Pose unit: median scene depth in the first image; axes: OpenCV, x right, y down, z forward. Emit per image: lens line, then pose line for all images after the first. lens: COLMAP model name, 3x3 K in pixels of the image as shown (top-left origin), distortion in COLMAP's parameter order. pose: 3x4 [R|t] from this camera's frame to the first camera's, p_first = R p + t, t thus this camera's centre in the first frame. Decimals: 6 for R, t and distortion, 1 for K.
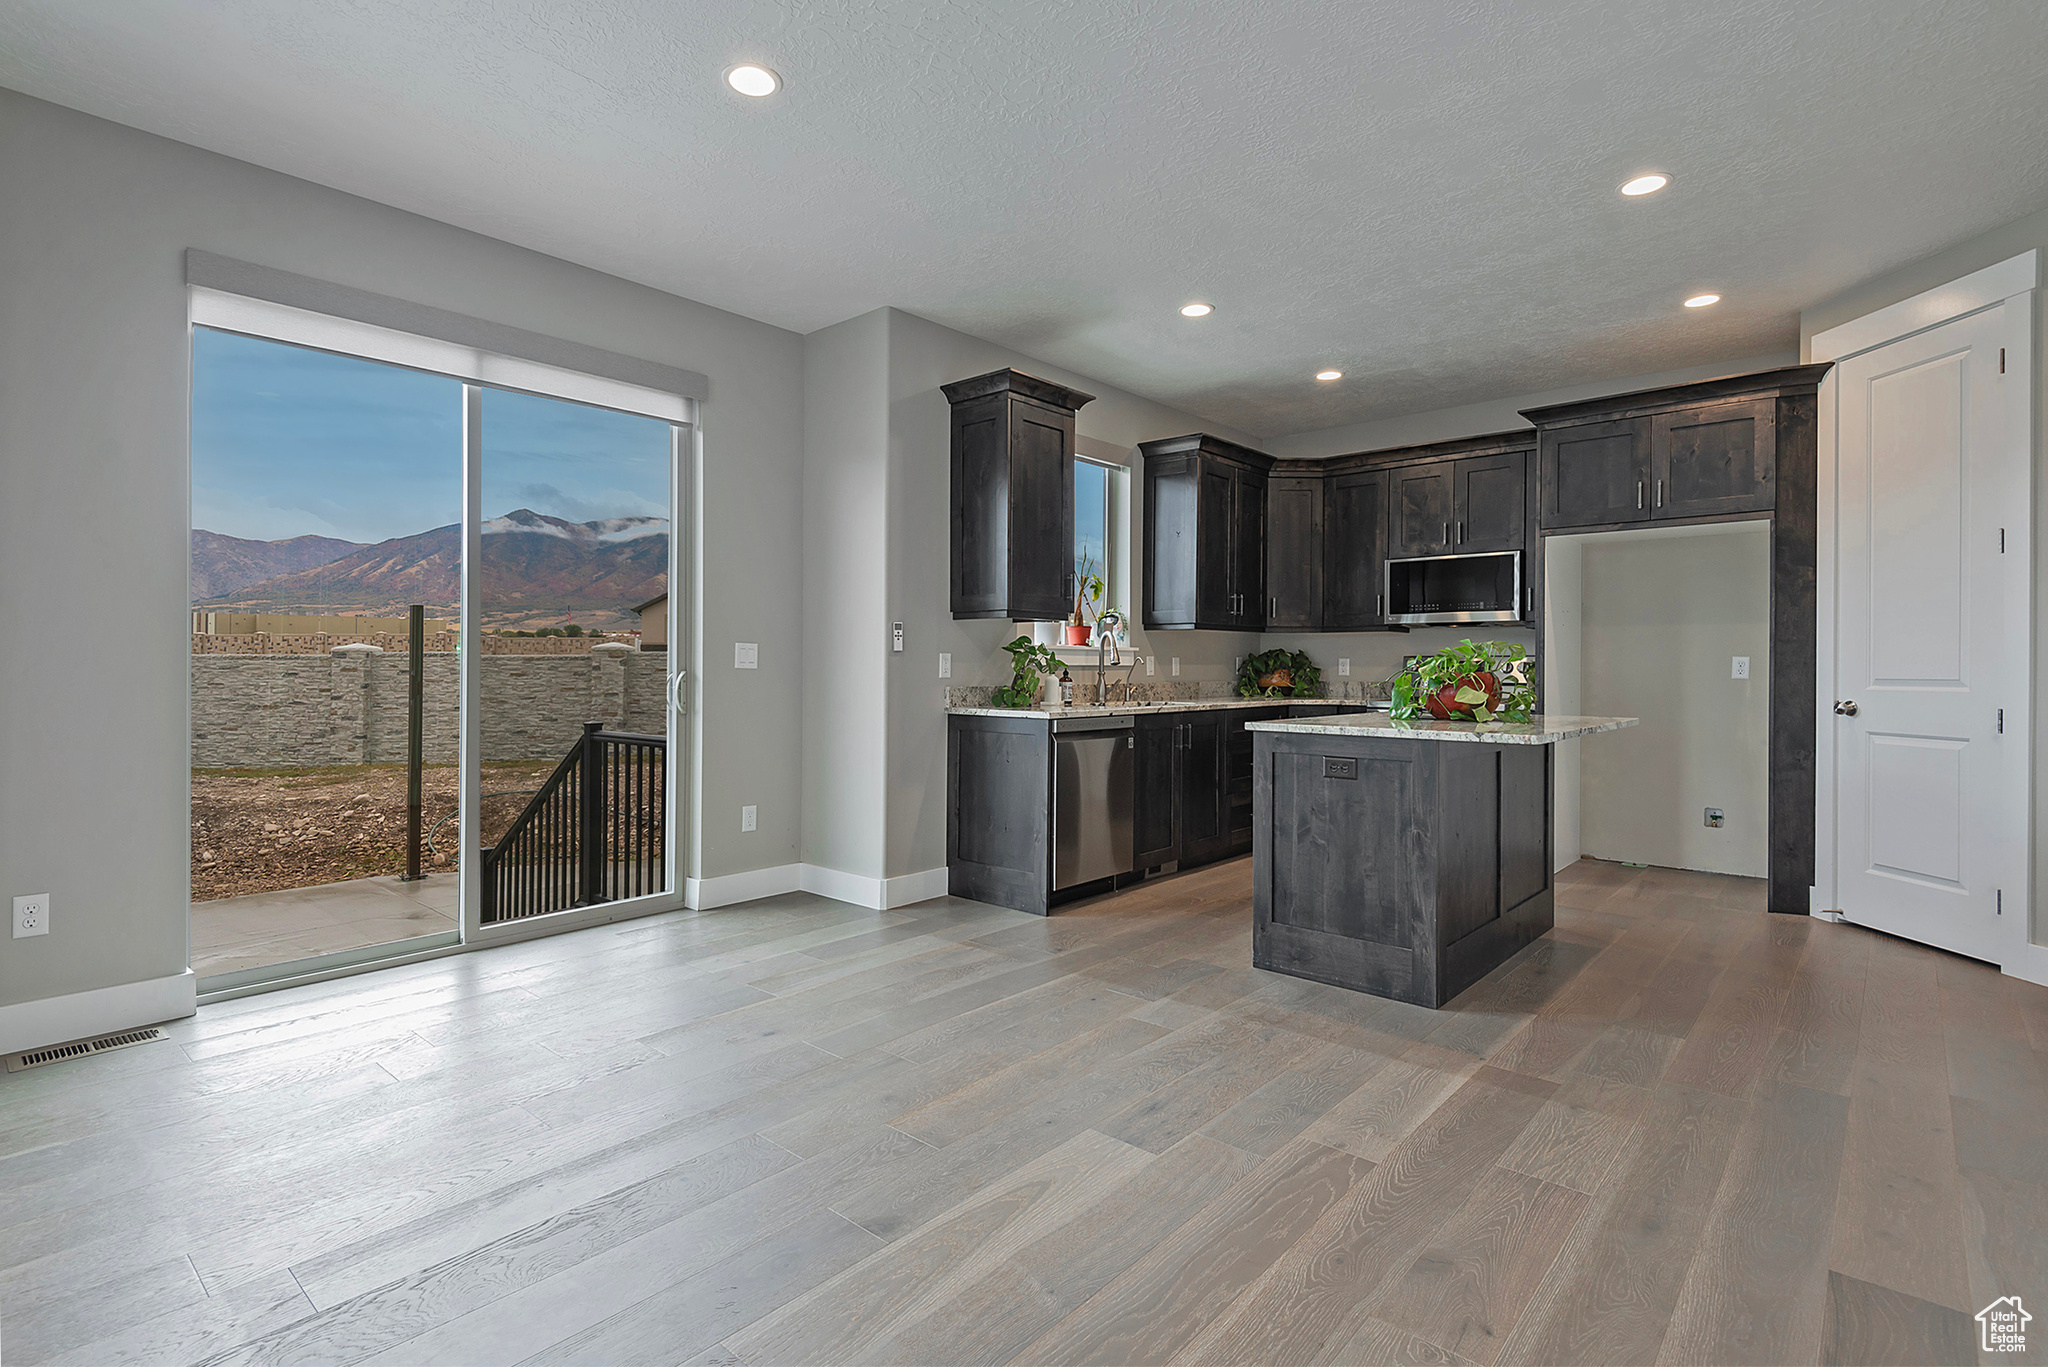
lens RADIAL K [[962.5, 0, 1012.0], [0, 962.5, 663.3], [0, 0, 1]] dist [0.065963, -0.038092]
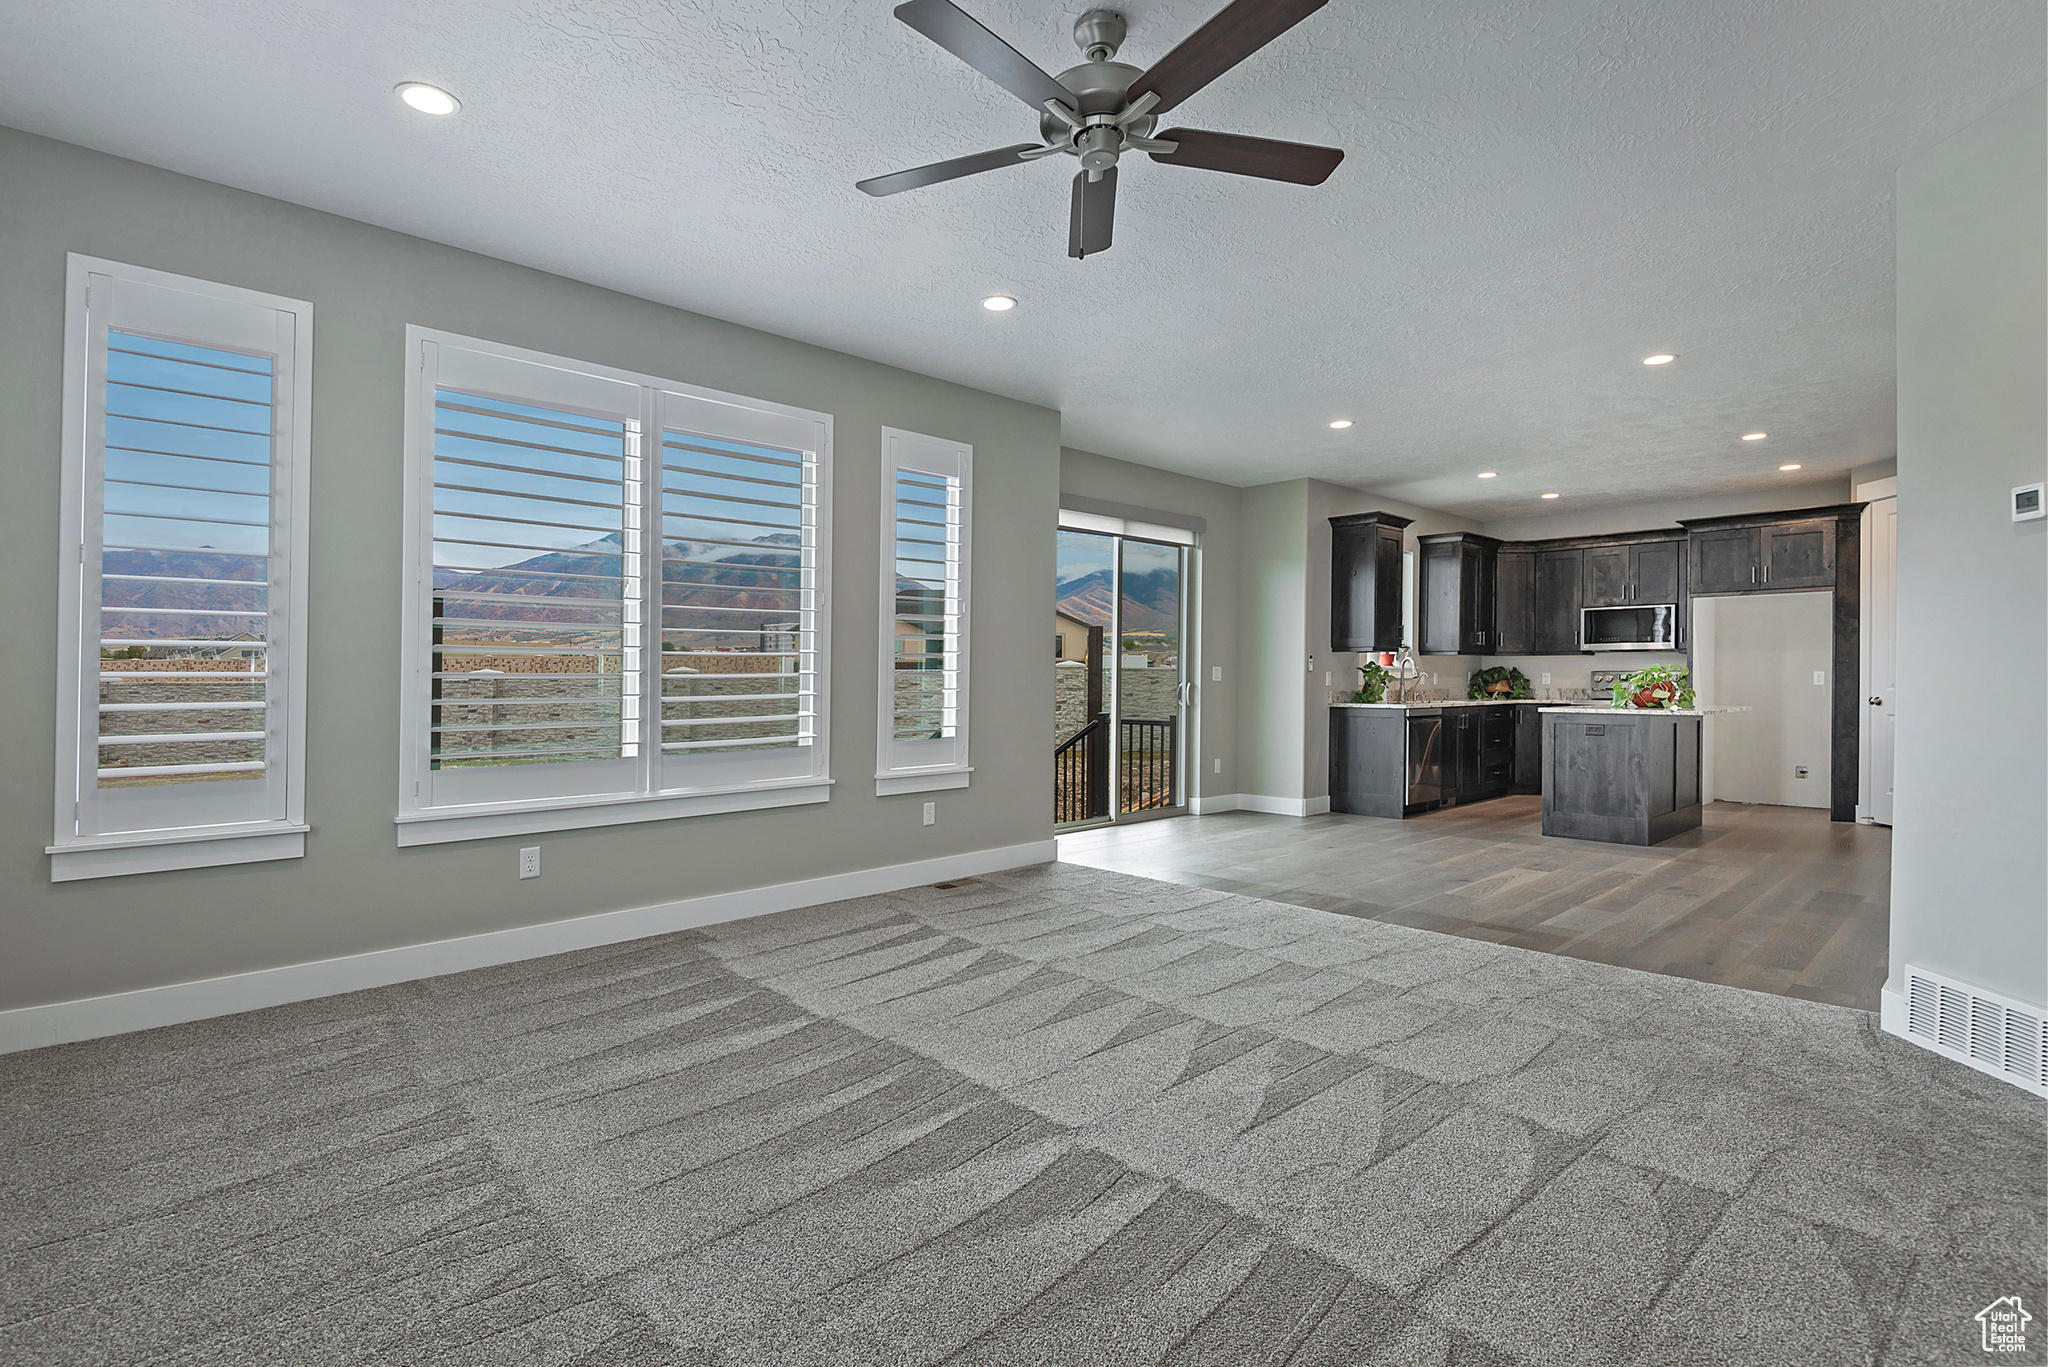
lens RADIAL K [[995.3, 0, 1024.0], [0, 995.3, 683.5], [0, 0, 1]] dist [0.074994, -0.045282]
pose [[0.998573, -0.004006, -0.053247, -0.521565], [0.004463, 0.999954, 0.008453, -0.007134], [0.053211, -0.008679, 0.998546, -0.823572]]
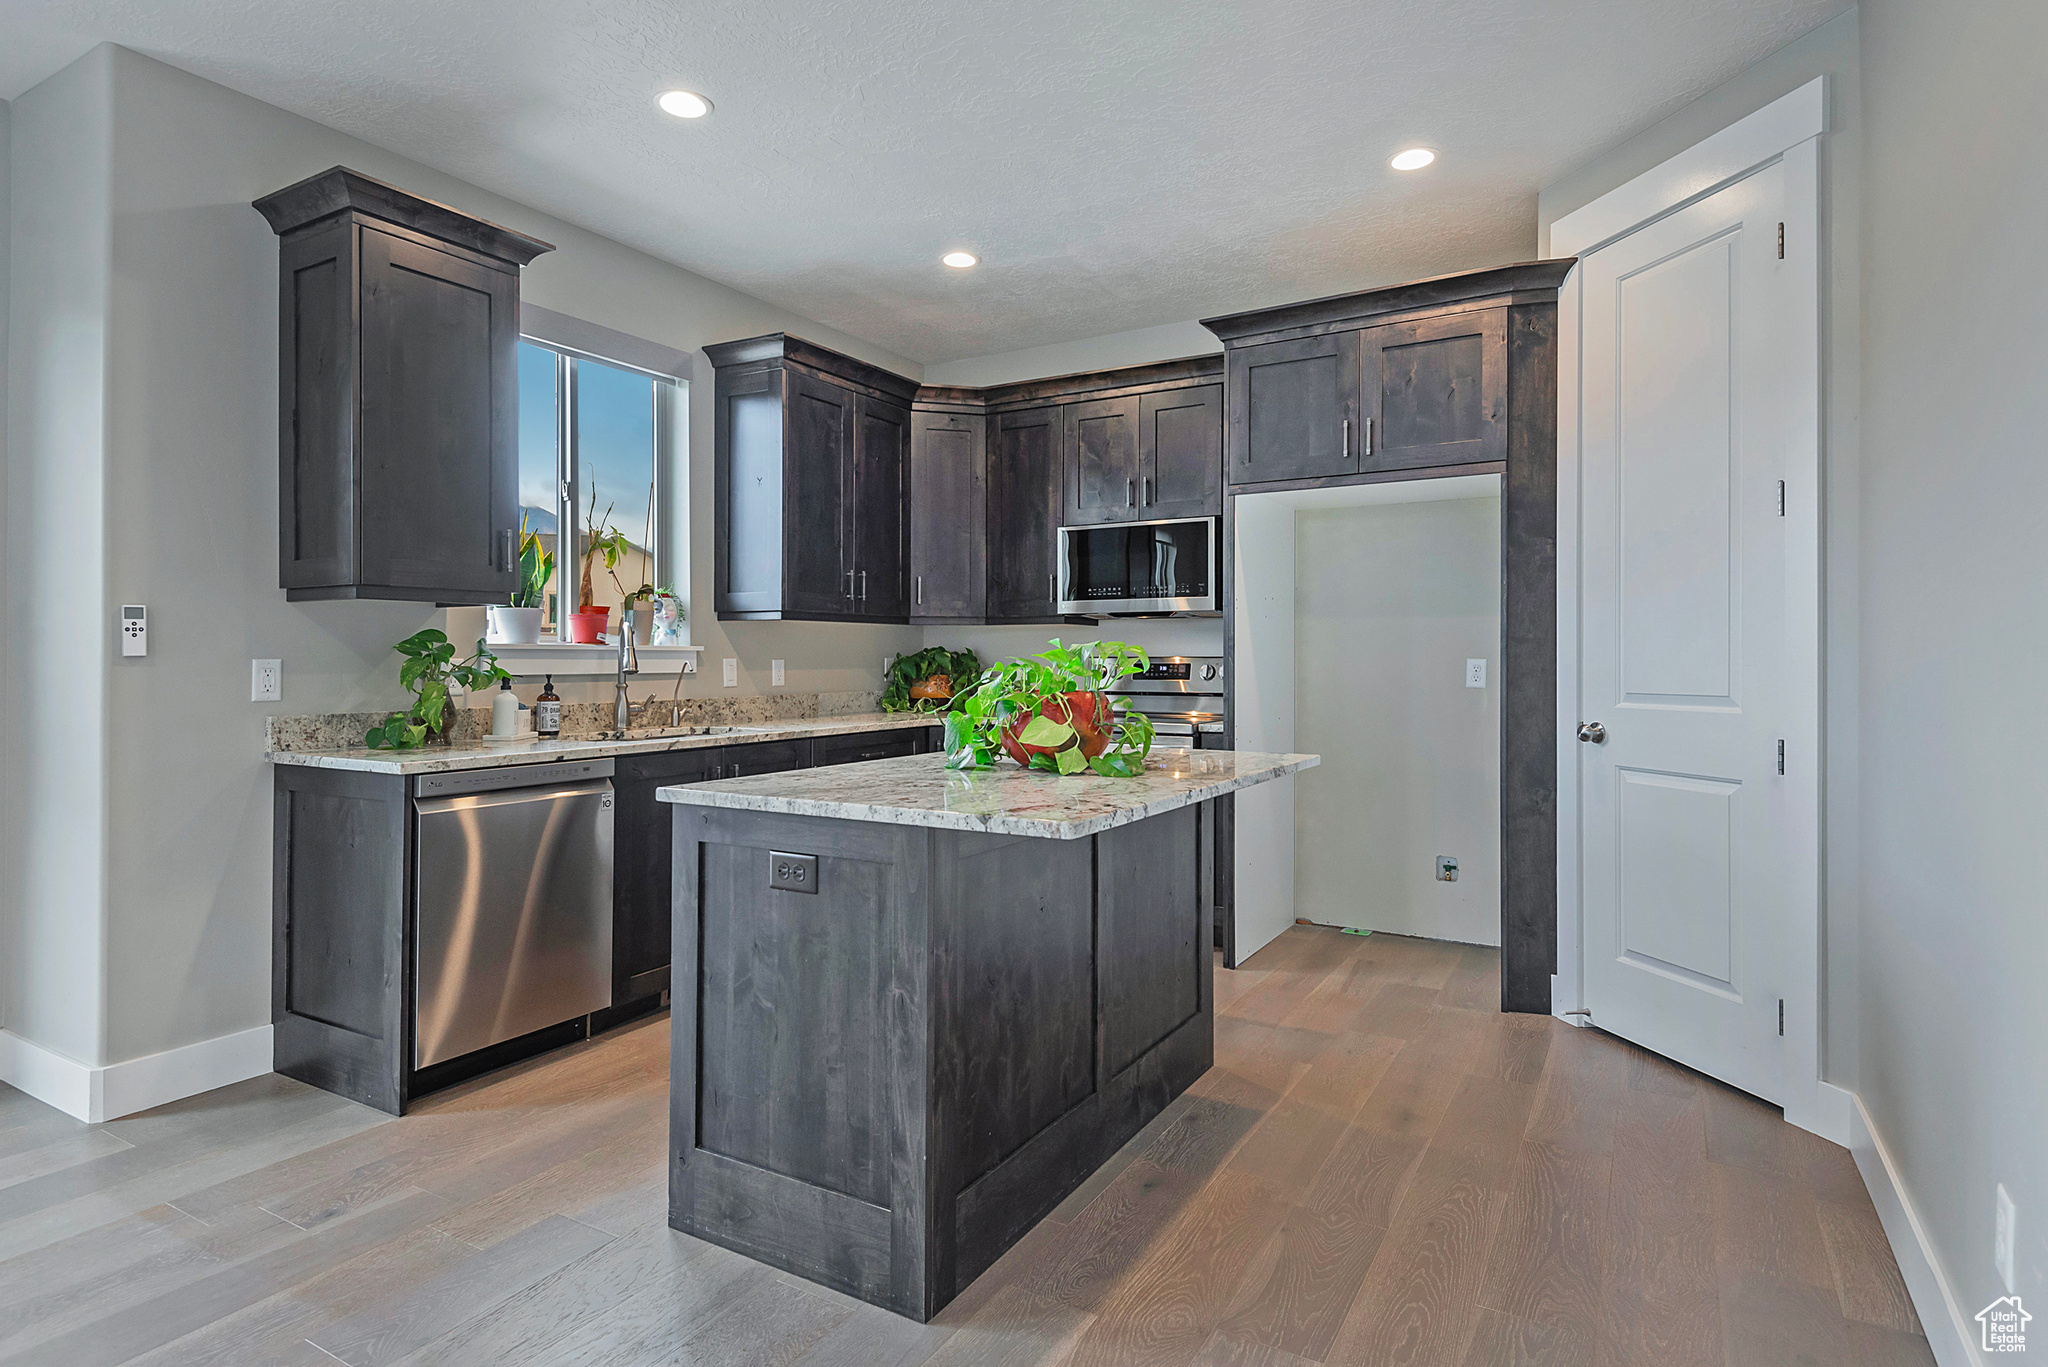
lens RADIAL K [[1052.5, 0, 1005.3], [0, 1052.5, 654.1], [0, 0, 1]] dist [0.045659, -0.019486]
pose [[0.983747, -0.001941, 0.179547, 0.257064], [0.002235, 0.999996, -0.001434, -0.011363], [-0.179544, 0.001812, 0.983748, 0.283032]]
